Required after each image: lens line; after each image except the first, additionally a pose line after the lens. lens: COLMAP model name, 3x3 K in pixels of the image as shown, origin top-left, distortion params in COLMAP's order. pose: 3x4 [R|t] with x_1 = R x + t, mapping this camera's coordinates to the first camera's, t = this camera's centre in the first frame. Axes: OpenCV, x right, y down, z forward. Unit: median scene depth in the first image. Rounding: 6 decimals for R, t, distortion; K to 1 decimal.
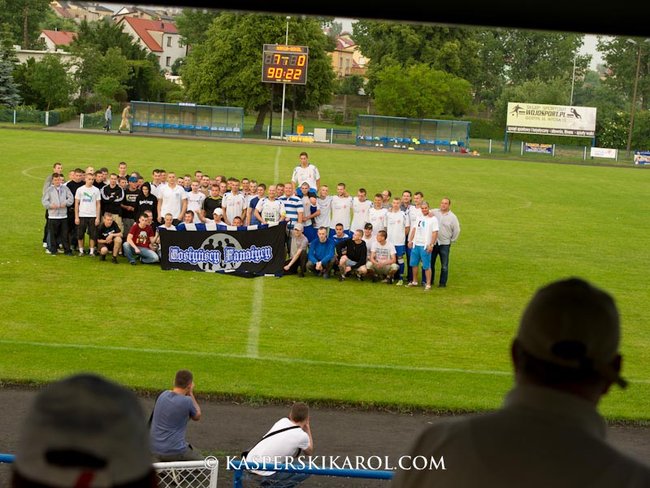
lens RADIAL K [[2404.8, 0, 325.0], [0, 2404.8, 244.0], [0, 0, 1]] dist [-0.027118, 0.239476]
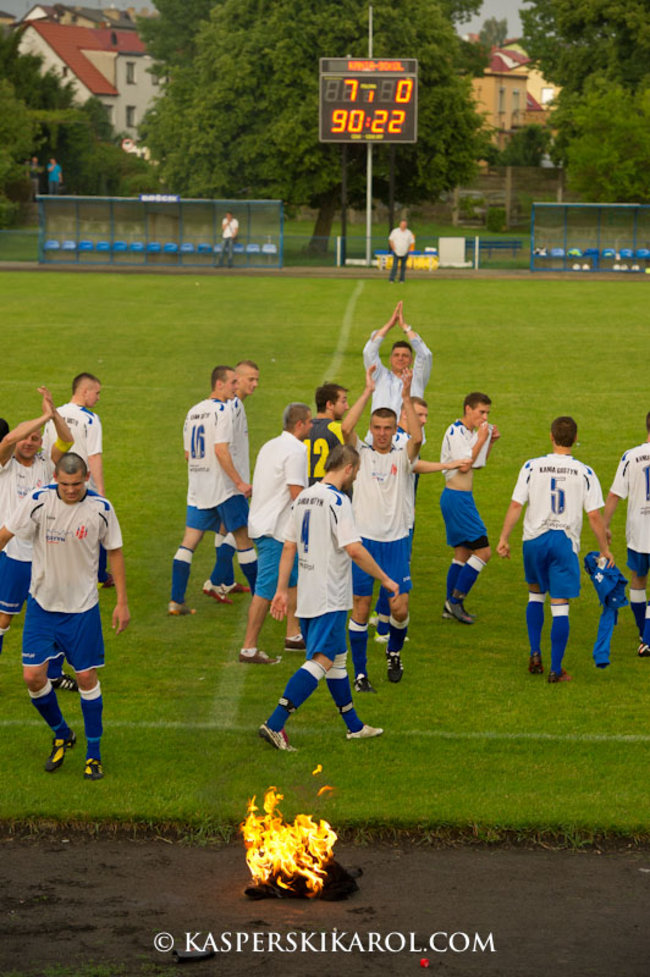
lens RADIAL K [[4602.1, 0, 325.0], [0, 4602.1, 488.5], [0, 0, 1]] dist [1.074186, 6.780849]
pose [[0.997644, -0.044615, -0.052108, 0.017915], [0.044070, 0.998962, -0.011558, 0.009098], [0.052570, 0.009235, 0.998575, 0.115438]]
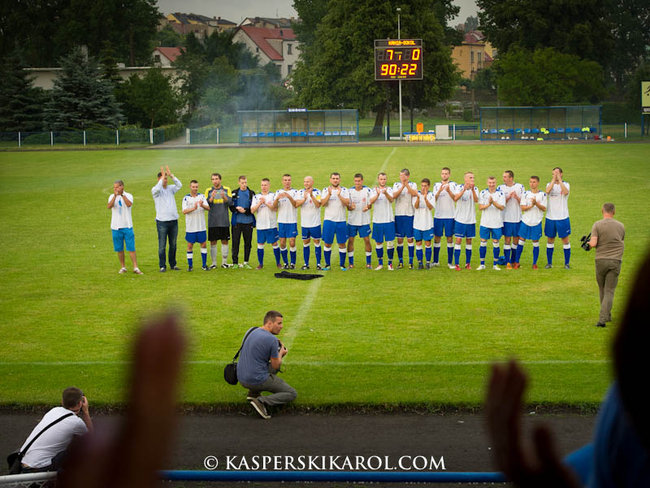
lens RADIAL K [[2404.8, 0, 325.0], [0, 2404.8, 244.0], [0, 0, 1]] dist [-0.027118, 0.239476]
pose [[0.991910, -0.071223, -0.105081, 0.048091], [0.069697, 0.997403, -0.018135, 0.011808], [0.106100, 0.010664, 0.994298, 0.066769]]
